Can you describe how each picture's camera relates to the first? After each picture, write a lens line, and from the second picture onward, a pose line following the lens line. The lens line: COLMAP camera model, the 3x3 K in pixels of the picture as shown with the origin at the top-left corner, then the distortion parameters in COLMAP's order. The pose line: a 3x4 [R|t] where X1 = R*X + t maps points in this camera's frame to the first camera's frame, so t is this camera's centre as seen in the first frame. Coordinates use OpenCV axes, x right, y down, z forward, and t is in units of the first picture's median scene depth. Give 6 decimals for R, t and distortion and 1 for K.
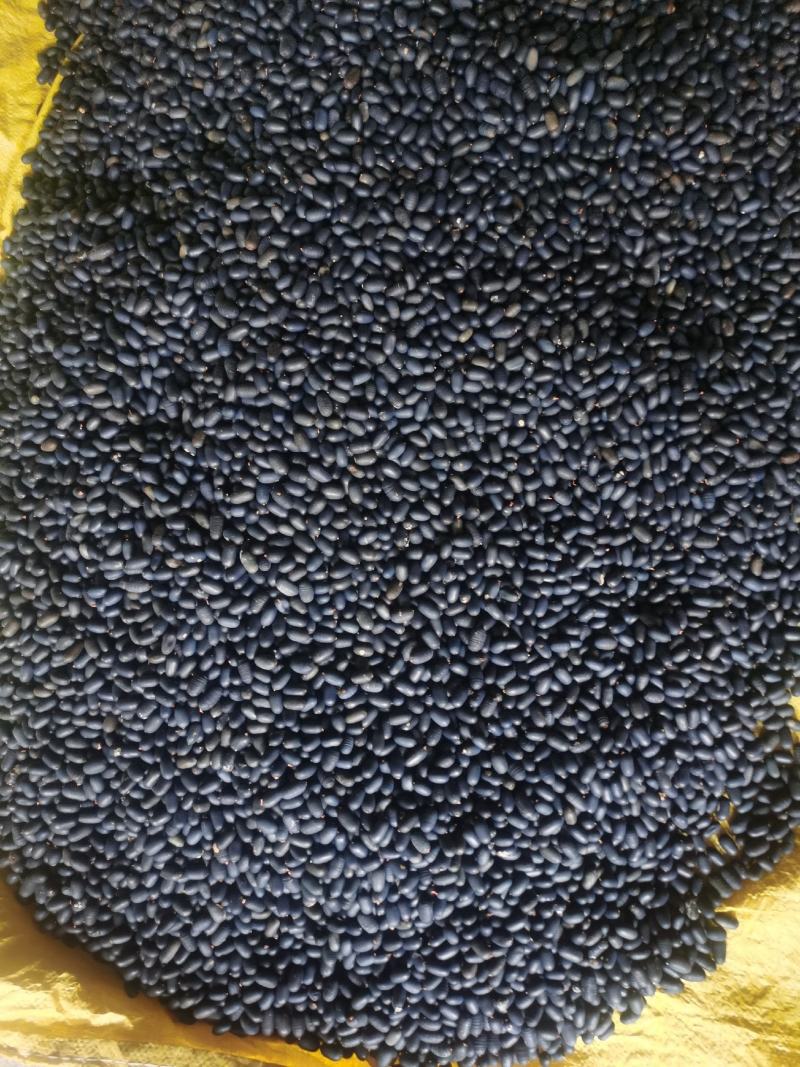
lens RADIAL K [[822.8, 0, 402.1], [0, 822.8, 531.6], [0, 0, 1]] dist [0.048339, -0.051819]
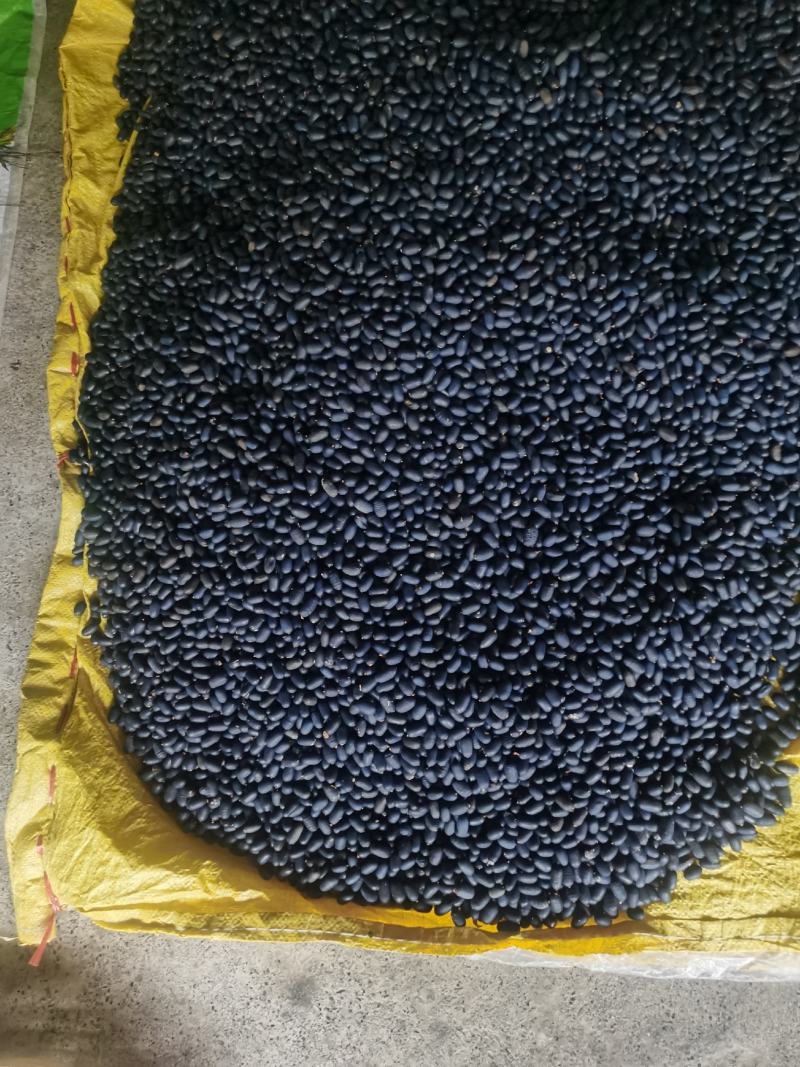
lens RADIAL K [[822.8, 0, 402.1], [0, 822.8, 531.6], [0, 0, 1]] dist [0.048339, -0.051819]
pose [[0.991204, -0.106200, -0.078972, 0.004331], [0.101037, 0.992642, -0.066731, 0.181243], [0.085478, 0.058165, 0.994641, -0.159924]]
